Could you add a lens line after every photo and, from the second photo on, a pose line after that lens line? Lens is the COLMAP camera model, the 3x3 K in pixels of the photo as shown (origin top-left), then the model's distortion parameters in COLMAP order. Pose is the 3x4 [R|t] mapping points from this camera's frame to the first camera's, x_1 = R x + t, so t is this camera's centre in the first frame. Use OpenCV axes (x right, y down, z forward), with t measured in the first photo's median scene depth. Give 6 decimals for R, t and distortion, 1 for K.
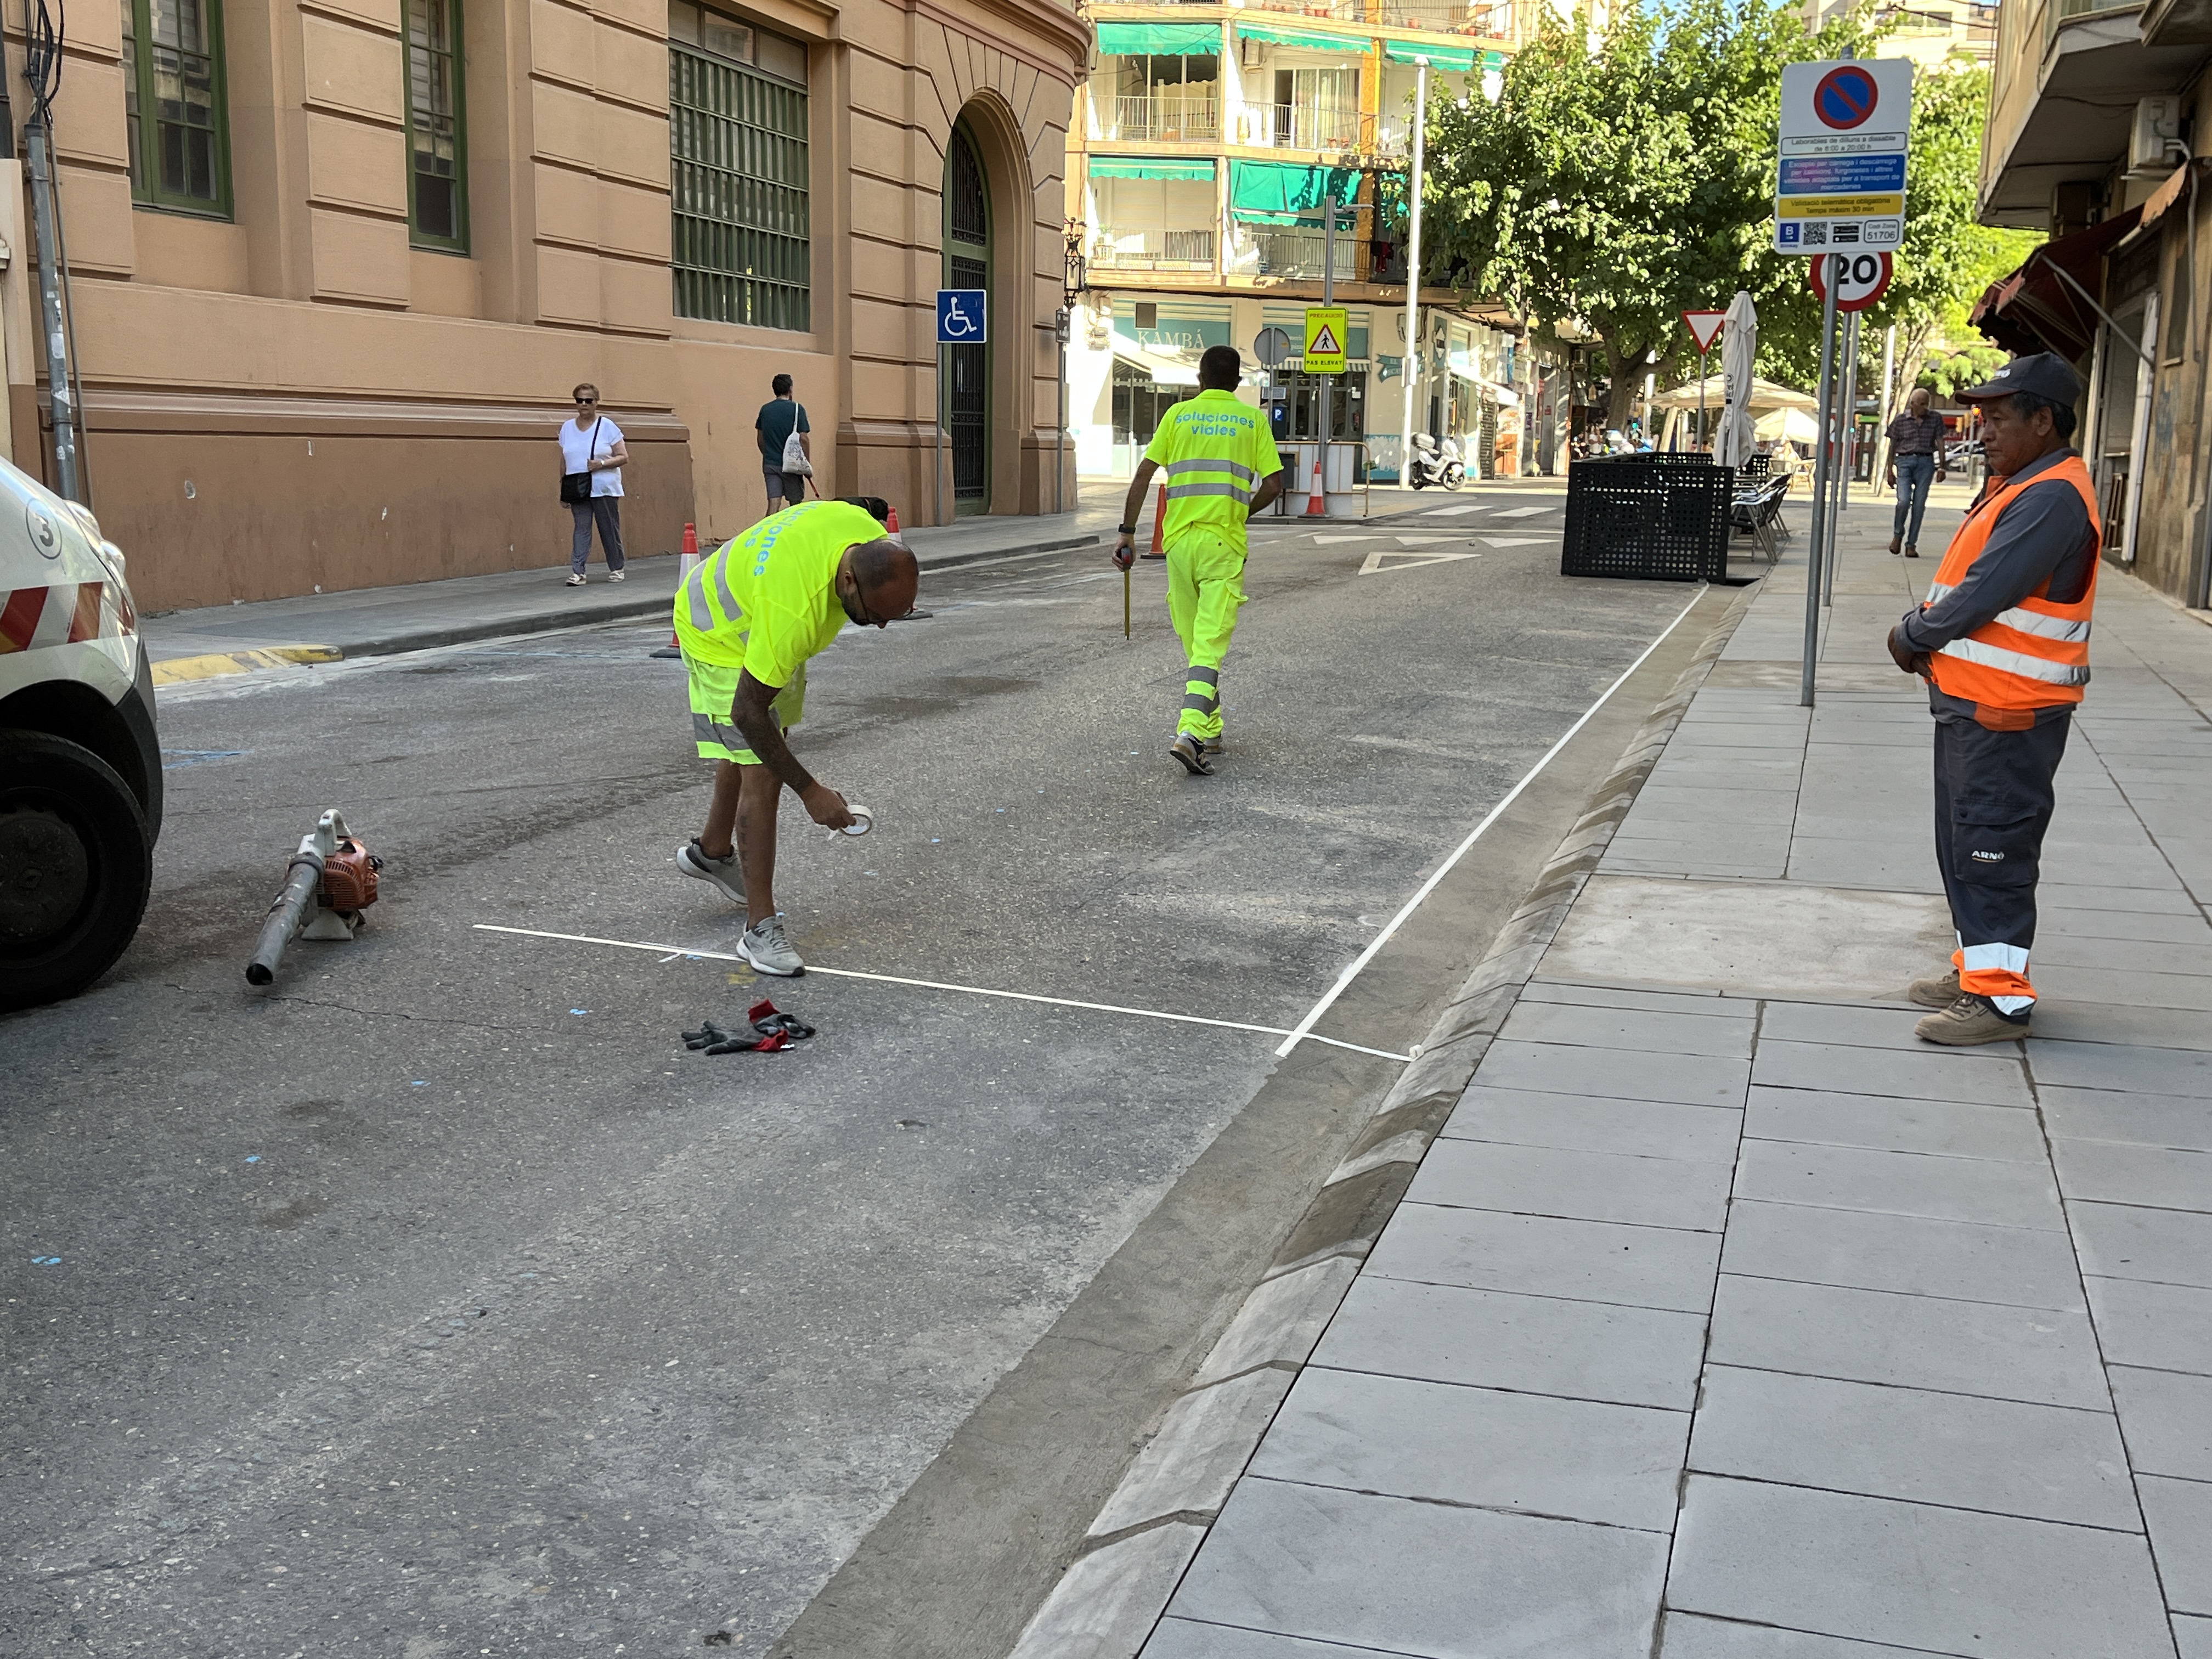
lens RADIAL K [[2321.7, 0, 1112.9], [0, 2321.7, 835.1], [0, 0, 1]] dist [0.018047, 0.000000]
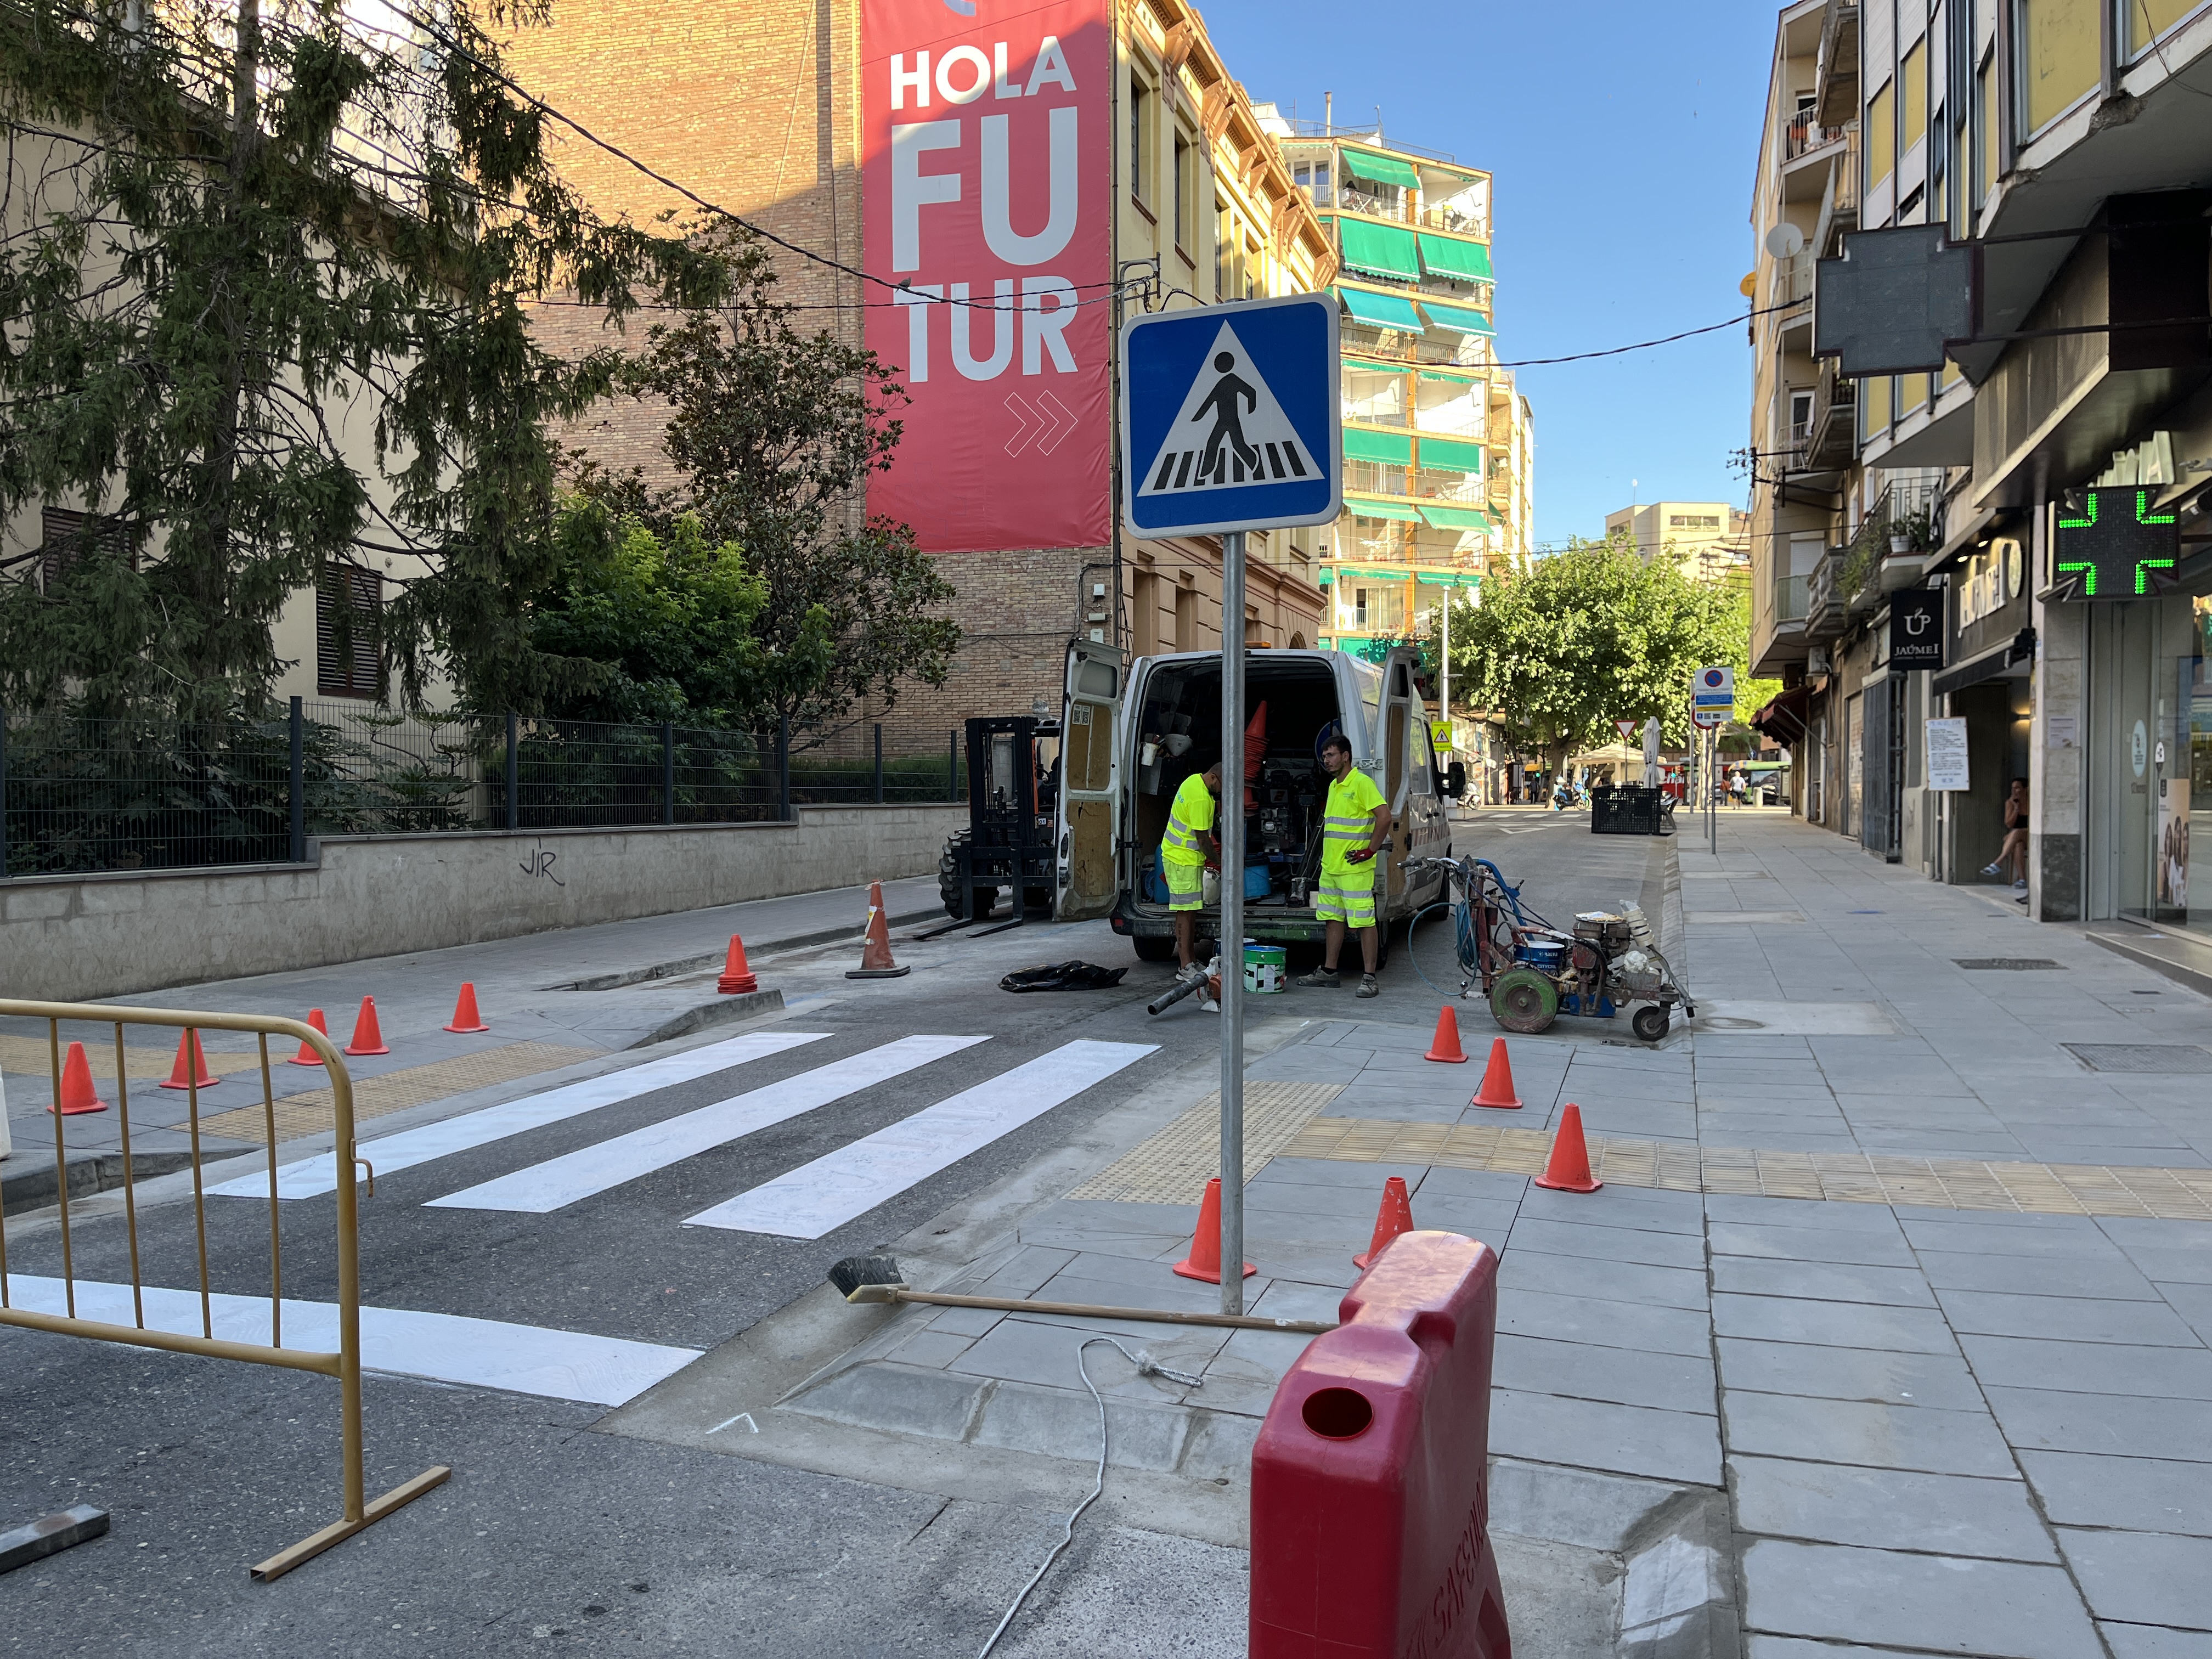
lens RADIAL K [[1671.4, 0, 1109.4], [0, 1671.4, 833.6], [0, 0, 1]] dist [0.030750, -0.019252]
pose [[0.999687, -0.019277, -0.015925, -0.118515], [0.016780, 0.989391, -0.144302, 0.055778], [0.018537, 0.143990, 0.989406, -0.314188]]
